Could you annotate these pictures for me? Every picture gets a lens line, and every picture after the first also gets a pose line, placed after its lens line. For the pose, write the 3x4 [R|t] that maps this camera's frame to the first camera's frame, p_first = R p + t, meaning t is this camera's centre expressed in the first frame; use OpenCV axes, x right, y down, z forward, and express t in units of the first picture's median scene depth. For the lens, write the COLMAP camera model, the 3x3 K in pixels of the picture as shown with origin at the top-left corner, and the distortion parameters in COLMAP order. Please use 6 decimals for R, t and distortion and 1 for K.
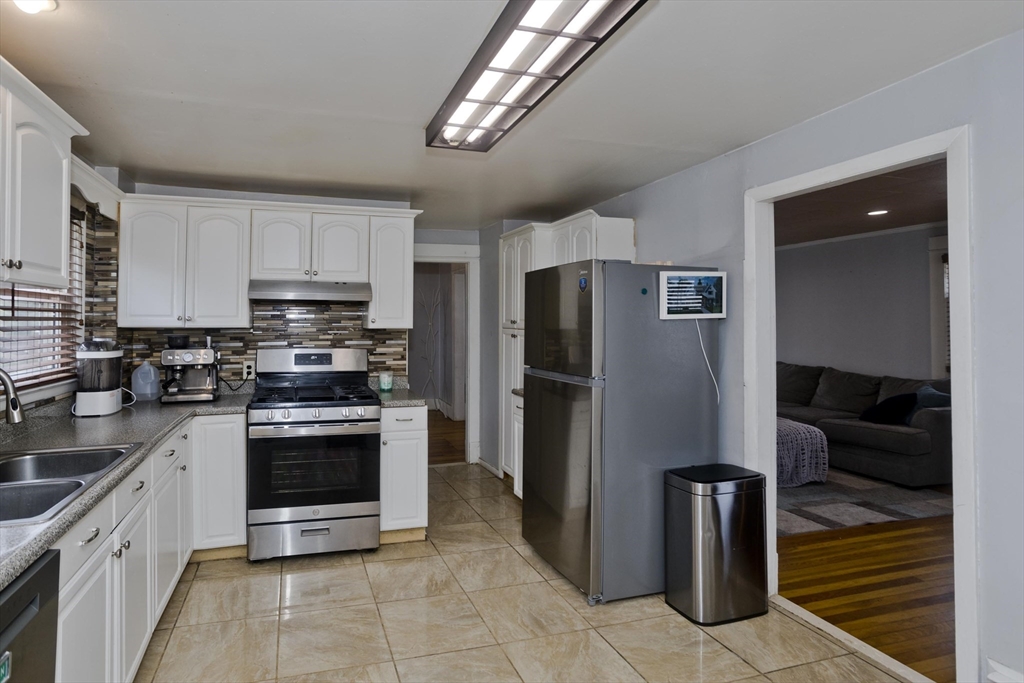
lens RADIAL K [[528.1, 0, 439.5], [0, 528.1, 304.1], [0, 0, 1]] dist [-0.062465, 0.031839]
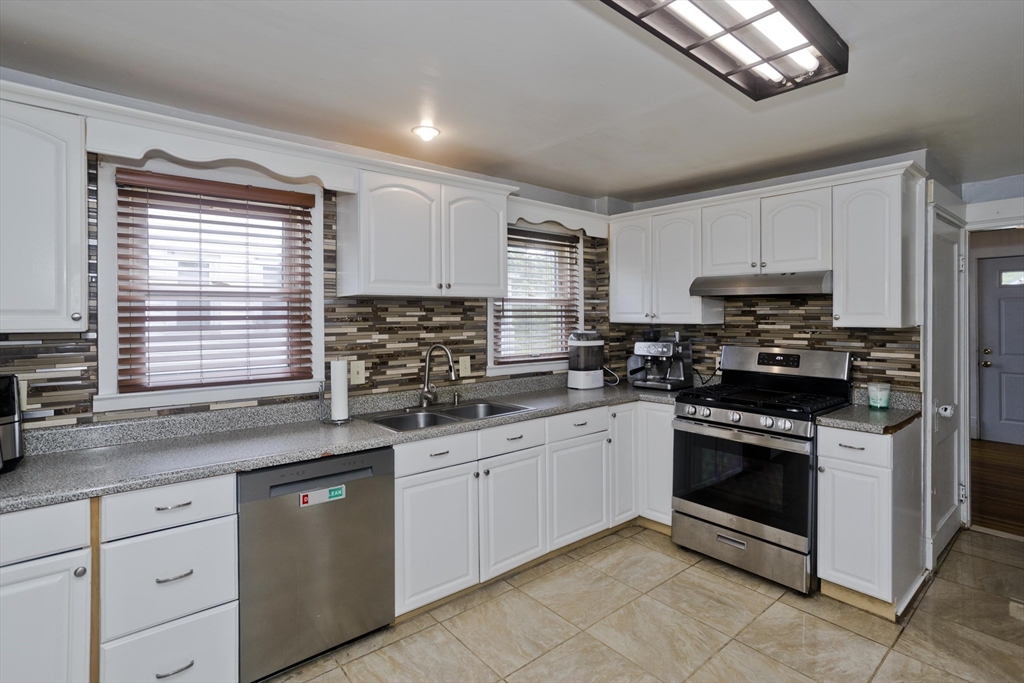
lens RADIAL K [[508.8, 0, 503.1], [0, 508.8, 313.5], [0, 0, 1]] dist [-0.062988, 0.030136]
pose [[0.402079, -0.004647, -0.915593, 0.406633], [0.033837, 0.999379, 0.009787, 0.001791], [0.914979, -0.034917, 0.401987, 0.265120]]
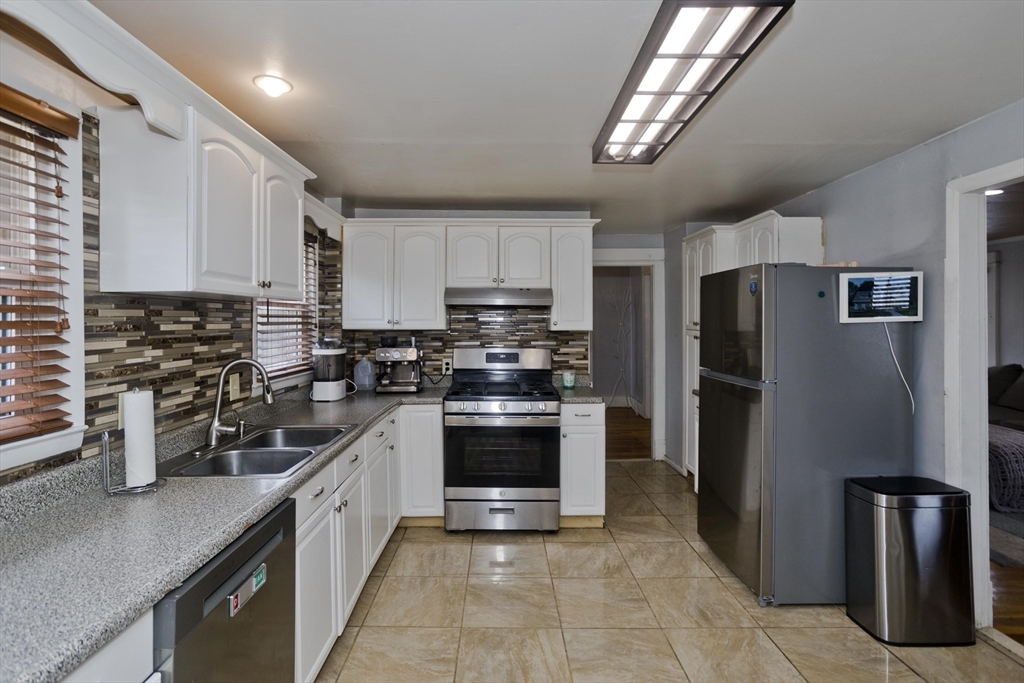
lens RADIAL K [[508.8, 0, 503.1], [0, 508.8, 313.5], [0, 0, 1]] dist [-0.062988, 0.030136]
pose [[0.964942, -0.005506, -0.262407, 0.051787], [0.010609, 0.999781, 0.018033, -0.009544], [0.262250, -0.020184, 0.964789, -0.044044]]
